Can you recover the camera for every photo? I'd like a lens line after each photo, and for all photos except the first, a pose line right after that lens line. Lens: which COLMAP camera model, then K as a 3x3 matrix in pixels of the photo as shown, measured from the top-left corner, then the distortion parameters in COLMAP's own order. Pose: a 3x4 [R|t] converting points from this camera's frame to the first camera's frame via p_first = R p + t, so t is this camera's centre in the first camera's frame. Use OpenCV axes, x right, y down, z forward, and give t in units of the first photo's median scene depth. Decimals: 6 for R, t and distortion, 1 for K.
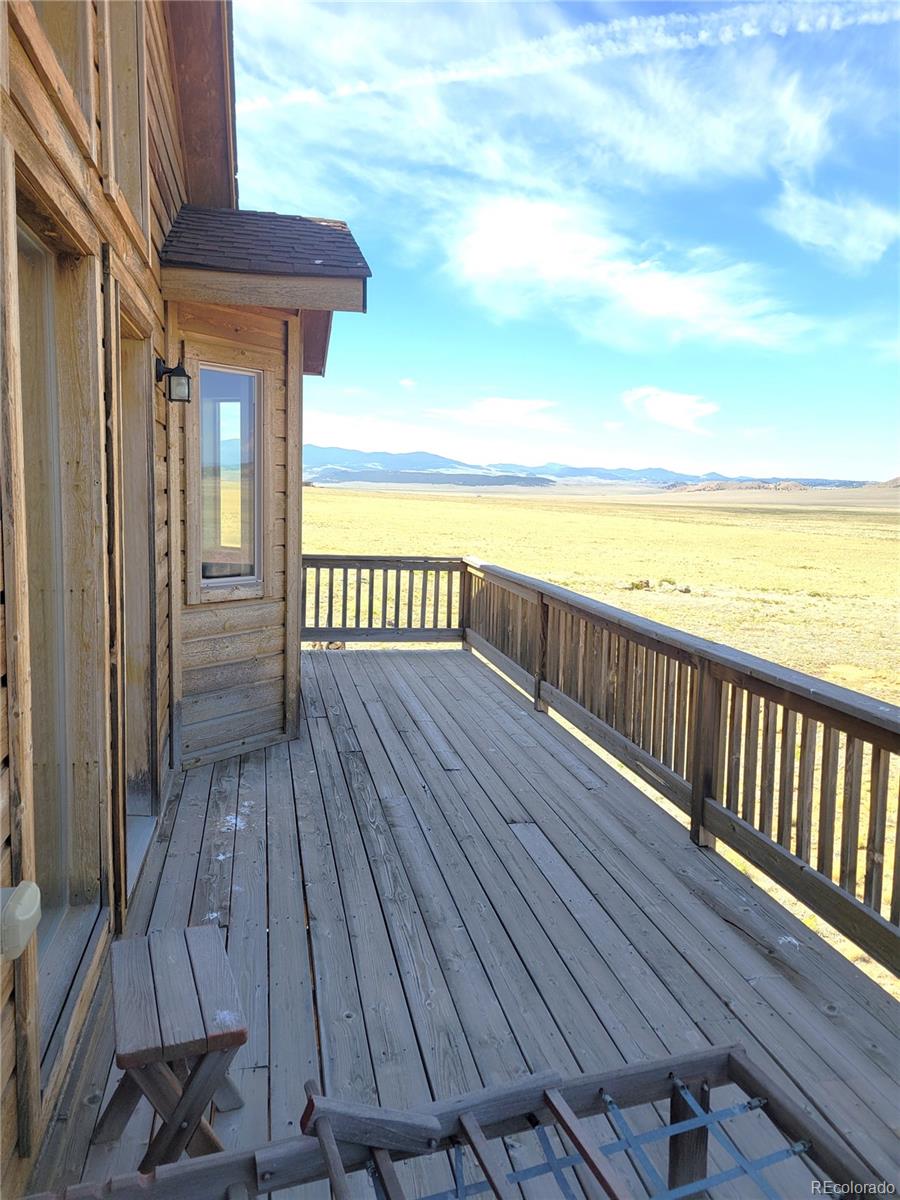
lens RADIAL K [[902.6, 0, 452.9], [0, 902.6, 593.1], [0, 0, 1]] dist [0.018478, -0.003552]
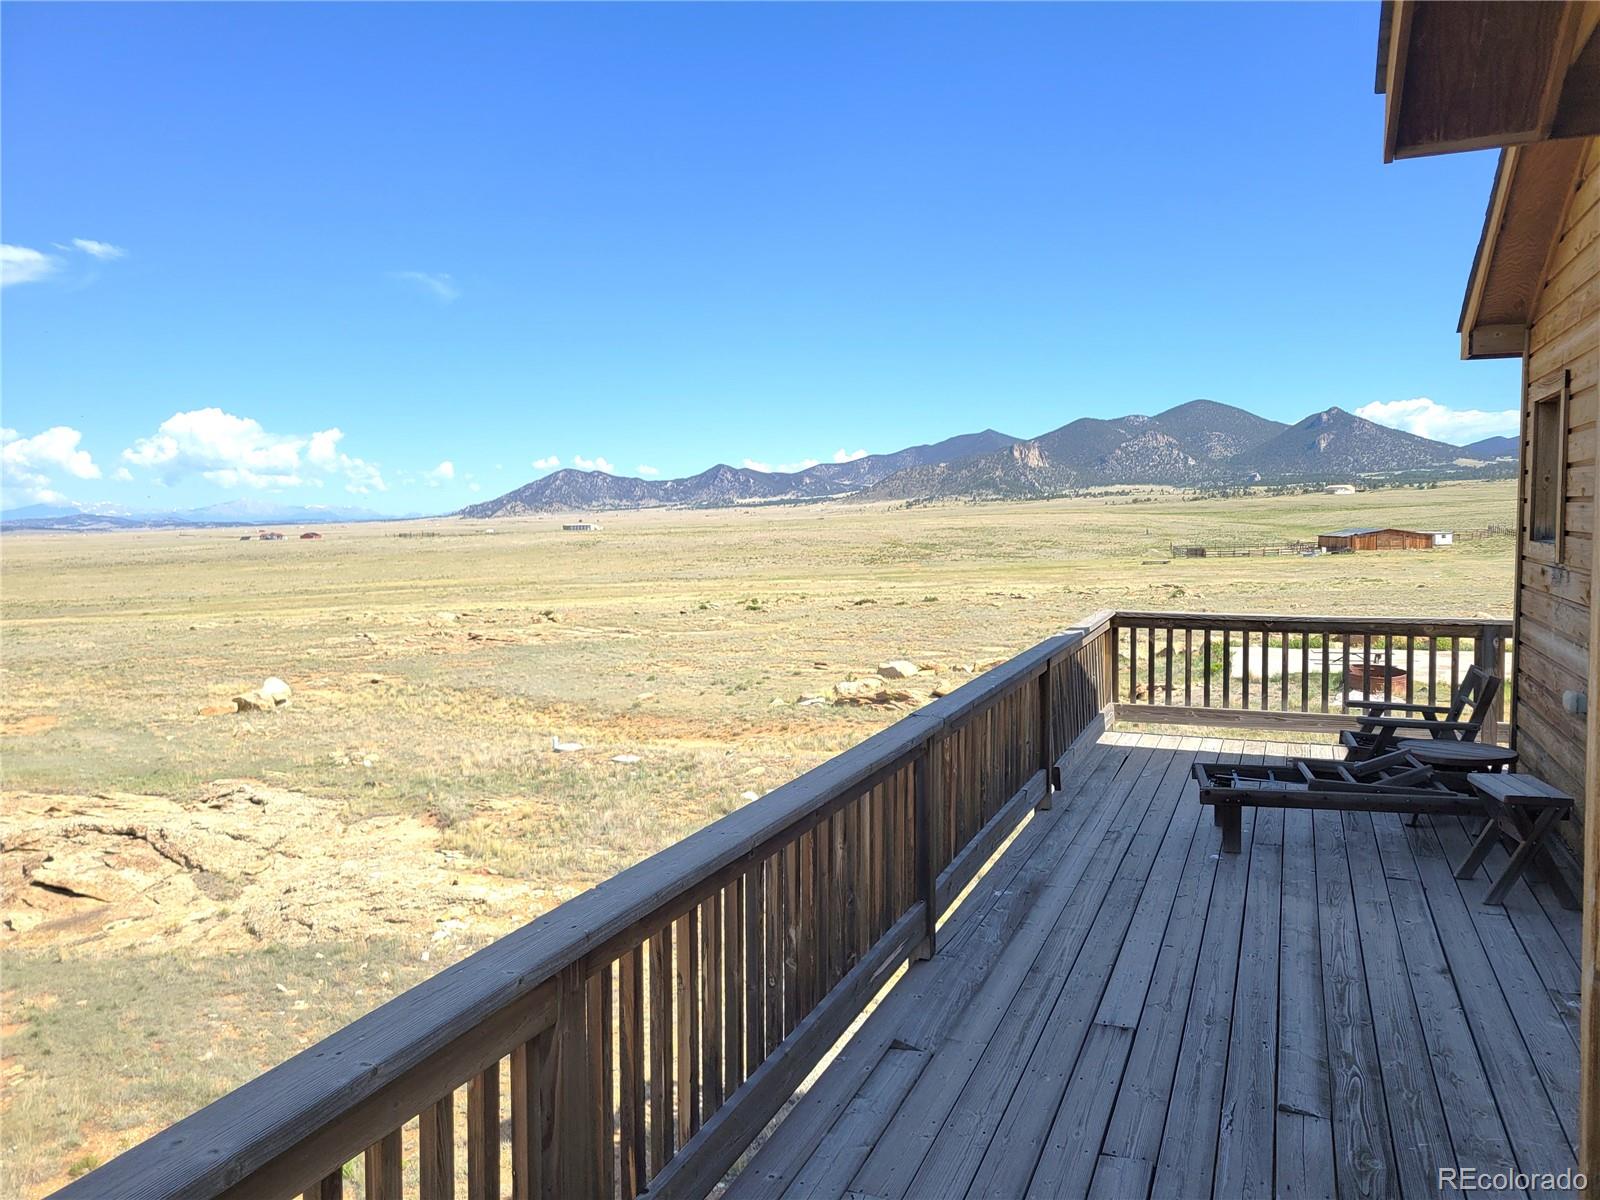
lens RADIAL K [[1203.5, 0, 799.2], [0, 1203.5, 596.6], [0, 0, 1]] dist [0.018478, -0.003552]
pose [[-0.828210, -0.044727, 0.558630, -0.246161], [0.065806, 0.982152, 0.176200, -0.263520], [-0.556541, 0.182692, -0.810485, 2.027176]]
